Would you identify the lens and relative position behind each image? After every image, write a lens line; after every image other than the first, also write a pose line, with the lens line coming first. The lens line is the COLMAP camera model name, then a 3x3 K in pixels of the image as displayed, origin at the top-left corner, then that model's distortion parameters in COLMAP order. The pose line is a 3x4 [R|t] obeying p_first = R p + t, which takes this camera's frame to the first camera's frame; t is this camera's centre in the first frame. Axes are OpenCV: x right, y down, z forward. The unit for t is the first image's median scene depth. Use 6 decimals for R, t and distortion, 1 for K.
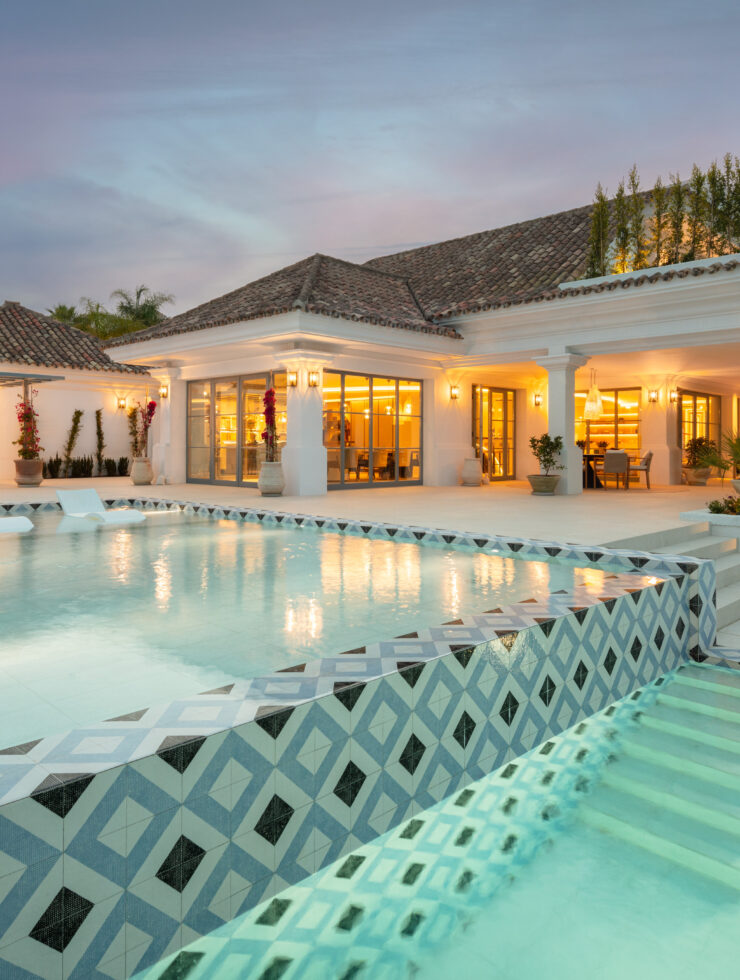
lens RADIAL K [[685.1, 0, 369.5], [0, 685.1, 489.1], [0, 0, 1]] dist [0.002977, -0.000166]
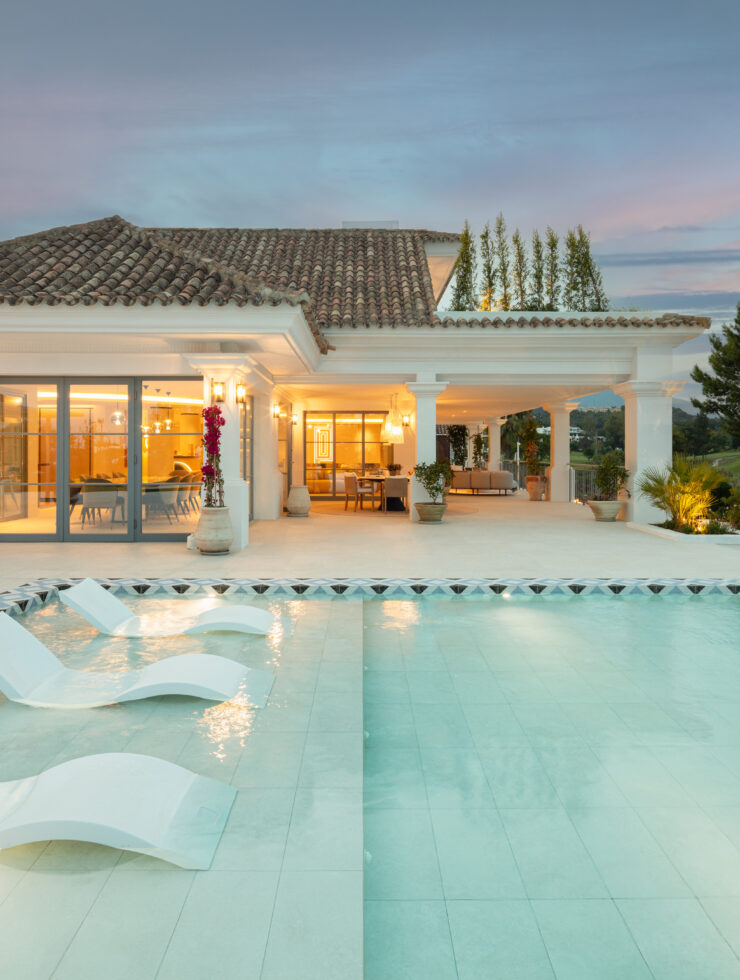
lens RADIAL K [[685.1, 0, 370.2], [0, 685.1, 485.7], [0, 0, 1]] dist [0.002977, -0.000166]
pose [[0.683492, -0.009063, 0.729901, -0.519302], [0.037614, 0.999032, -0.022817, -0.035456], [-0.728988, 0.043050, 0.683172, 0.444885]]
